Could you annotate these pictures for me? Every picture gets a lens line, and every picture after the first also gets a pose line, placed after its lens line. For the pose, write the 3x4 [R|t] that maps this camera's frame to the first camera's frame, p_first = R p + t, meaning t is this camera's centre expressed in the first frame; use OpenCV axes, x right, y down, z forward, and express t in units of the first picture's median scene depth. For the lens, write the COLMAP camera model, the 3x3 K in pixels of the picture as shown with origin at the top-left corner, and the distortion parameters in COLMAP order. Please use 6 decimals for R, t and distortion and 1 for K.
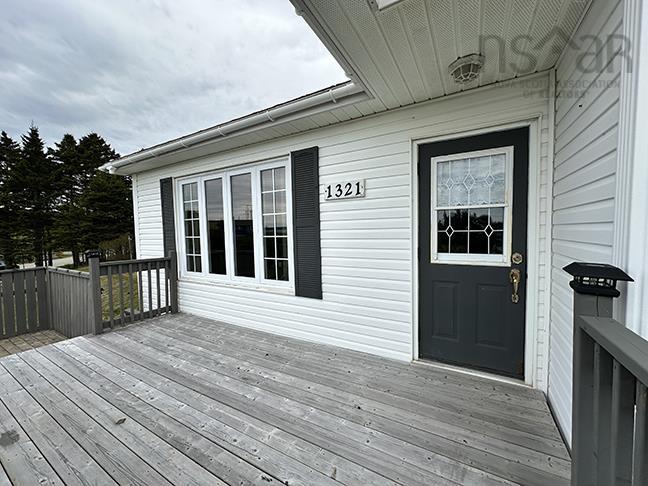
lens RADIAL K [[259.2, 0, 322.6], [0, 259.2, 260.2], [0, 0, 1]] dist [-0.000348, 0.000163]
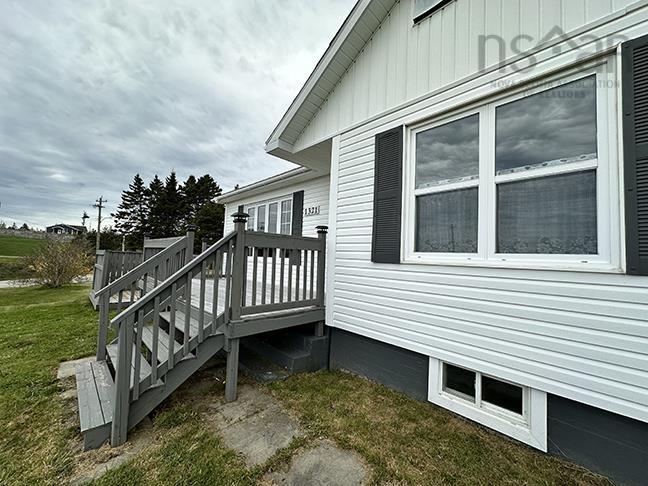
lens RADIAL K [[266.3, 0, 315.7], [0, 266.3, 245.2], [0, 0, 1]] dist [0.000597, 0.000005]
pose [[0.954782, 0.050211, -0.293036, 0.547887], [-0.099222, 0.982940, -0.154868, 0.232584], [0.280261, 0.176941, 0.943475, -0.673250]]
